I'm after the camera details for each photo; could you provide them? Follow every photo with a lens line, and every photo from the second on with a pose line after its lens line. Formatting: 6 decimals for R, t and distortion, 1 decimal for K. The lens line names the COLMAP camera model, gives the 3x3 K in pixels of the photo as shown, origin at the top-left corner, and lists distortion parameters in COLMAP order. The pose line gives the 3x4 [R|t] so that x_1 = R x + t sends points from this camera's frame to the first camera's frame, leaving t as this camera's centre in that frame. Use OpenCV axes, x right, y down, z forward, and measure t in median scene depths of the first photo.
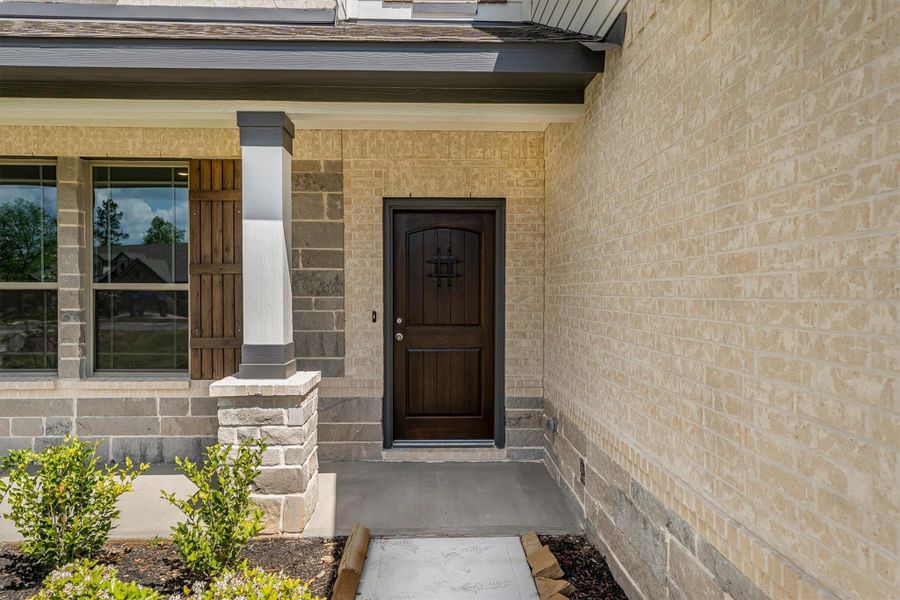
lens RADIAL K [[576.5, 0, 449.5], [0, 576.5, 295.6], [0, 0, 1]] dist [-0.041557, 0.001753]
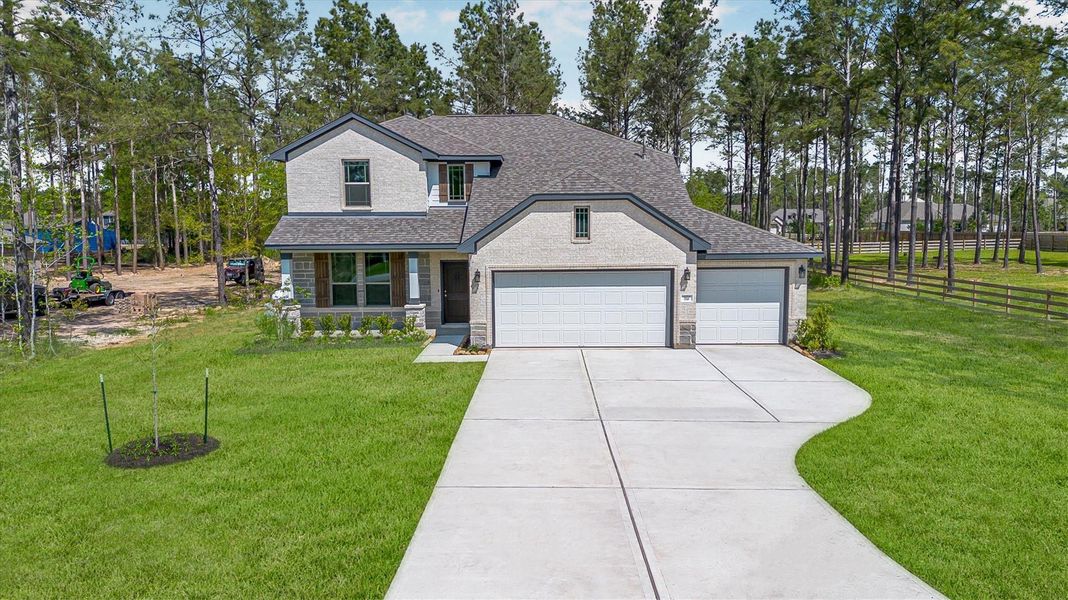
lens RADIAL K [[778.5, 0, 534.0], [0, 778.5, 300.0], [0, 0, 1]] dist [0.109899, -0.000633]
pose [[0.997977, -0.005982, -0.063287, 0.864332], [0.011909, 0.995529, 0.093704, -0.393334], [0.062444, -0.094268, 0.993587, -4.282416]]
